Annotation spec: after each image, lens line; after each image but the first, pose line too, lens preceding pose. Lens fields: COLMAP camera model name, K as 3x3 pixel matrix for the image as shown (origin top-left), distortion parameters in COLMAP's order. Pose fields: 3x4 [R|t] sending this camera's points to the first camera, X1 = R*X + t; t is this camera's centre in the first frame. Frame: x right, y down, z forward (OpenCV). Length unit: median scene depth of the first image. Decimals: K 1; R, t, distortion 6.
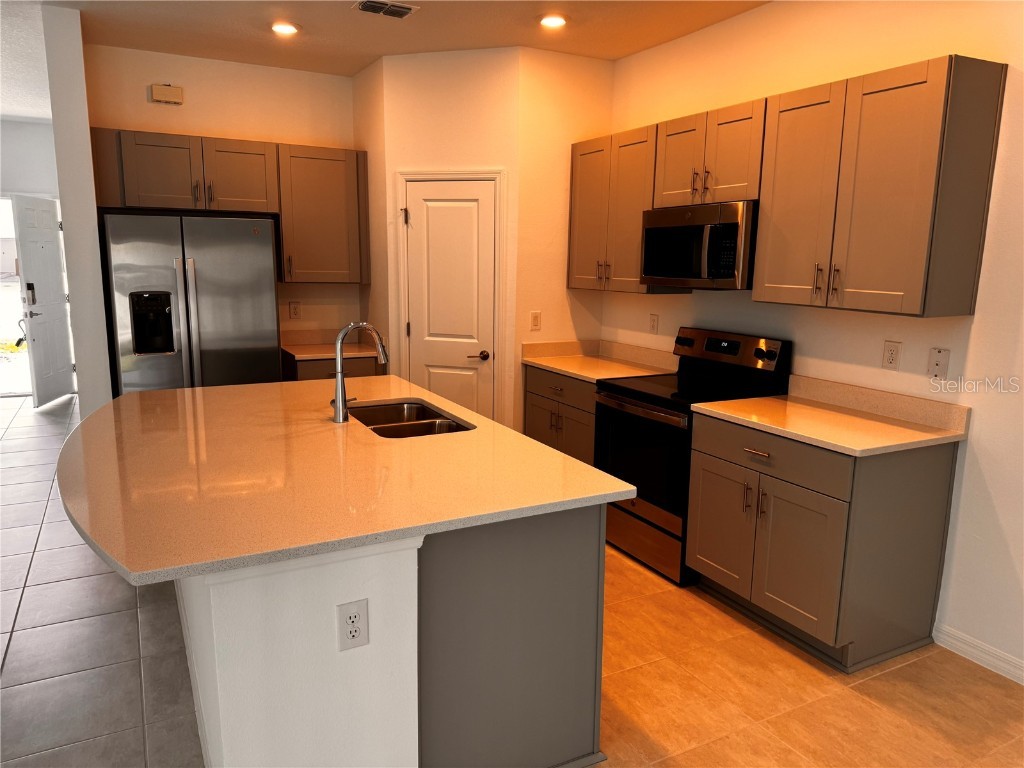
lens RADIAL K [[734.7, 0, 515.6], [0, 734.7, 385.8], [0, 0, 1]] dist [0.065521, -0.040408]
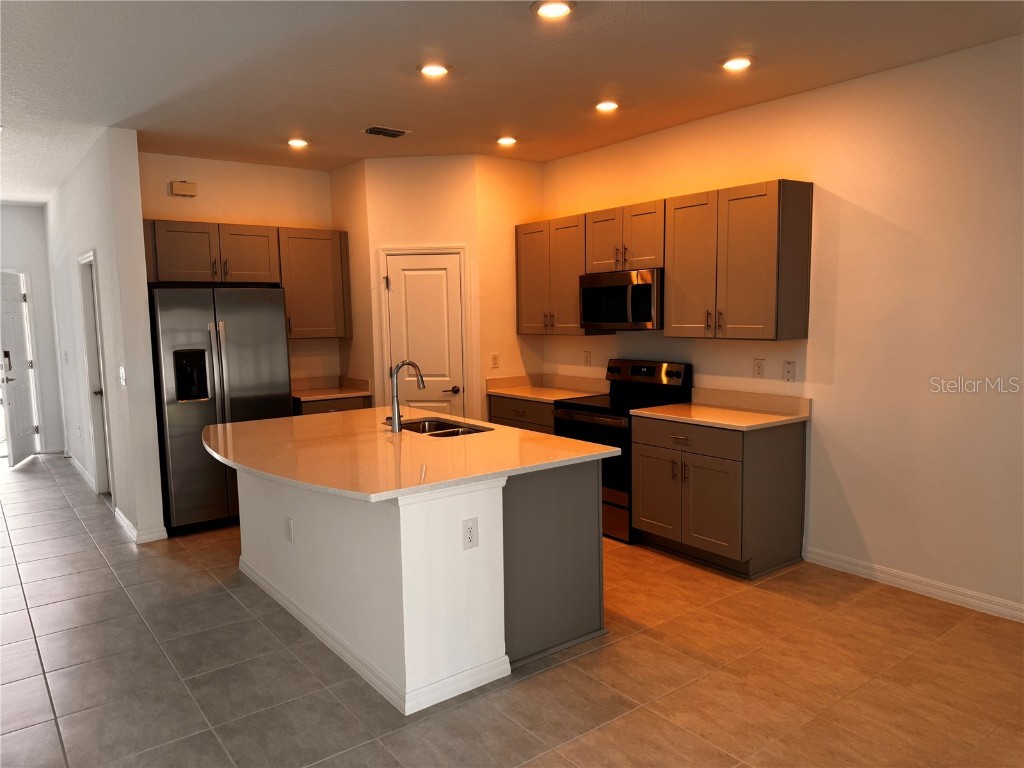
lens RADIAL K [[726.2, 0, 512.0], [0, 726.2, 384.0], [0, 0, 1]] dist [0.202096, -0.253925]
pose [[0.987455, -0.049122, 0.150064, -0.169034], [0.059813, 0.995919, -0.067579, 0.049243], [-0.146132, 0.075707, 0.986364, -0.314181]]
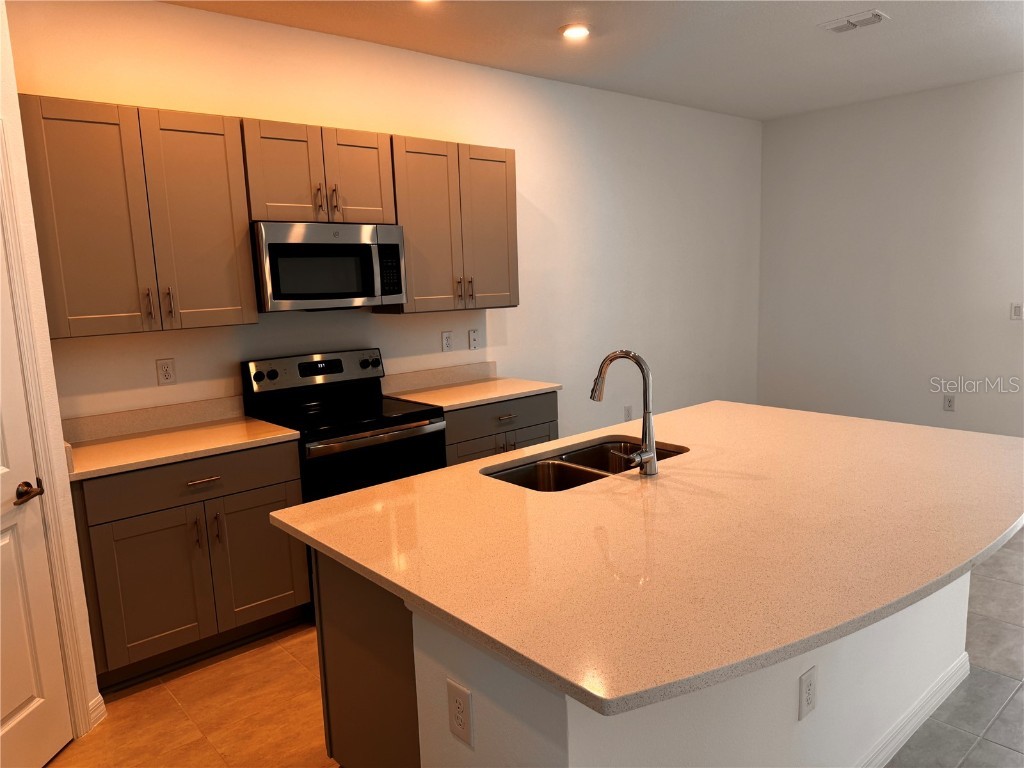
lens RADIAL K [[726.4, 0, 512.0], [0, 726.4, 384.0], [0, 0, 1]] dist [-0.003257, -0.001977]
pose [[-0.235712, -0.159053, 0.958719, -0.714960], [0.190477, 0.959820, 0.206067, -0.186194], [-0.952973, 0.231186, -0.195945, 0.971921]]
